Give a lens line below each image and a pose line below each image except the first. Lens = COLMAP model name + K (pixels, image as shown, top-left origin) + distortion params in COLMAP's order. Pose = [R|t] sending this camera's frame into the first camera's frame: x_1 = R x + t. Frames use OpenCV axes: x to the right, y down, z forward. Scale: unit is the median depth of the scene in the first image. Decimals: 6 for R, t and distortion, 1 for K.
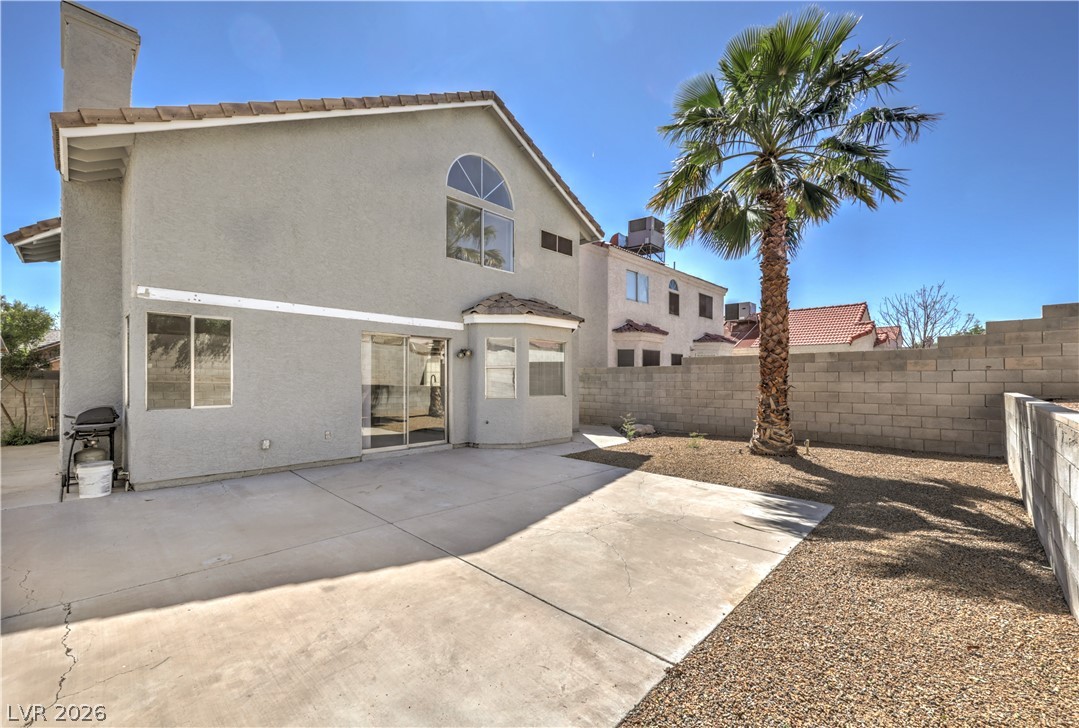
lens RADIAL K [[442.1, 0, 525.5], [0, 442.1, 375.9], [0, 0, 1]] dist [0.001016, 0.000296]
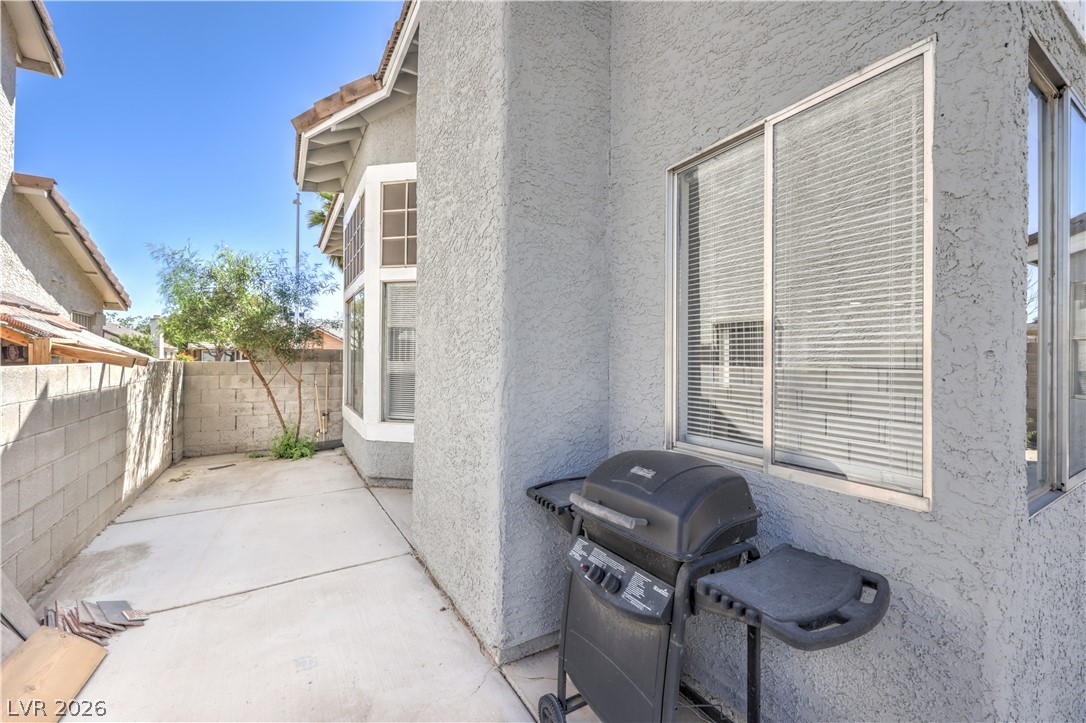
lens RADIAL K [[434.4, 0, 541.3], [0, 434.4, 360.2], [0, 0, 1]] dist [0.001252, -0.000150]
pose [[0.966786, 0.002679, -0.255573, -0.705641], [-0.002497, 0.999996, 0.001038, 0.003900], [0.255575, -0.000366, 0.966789, 0.522992]]
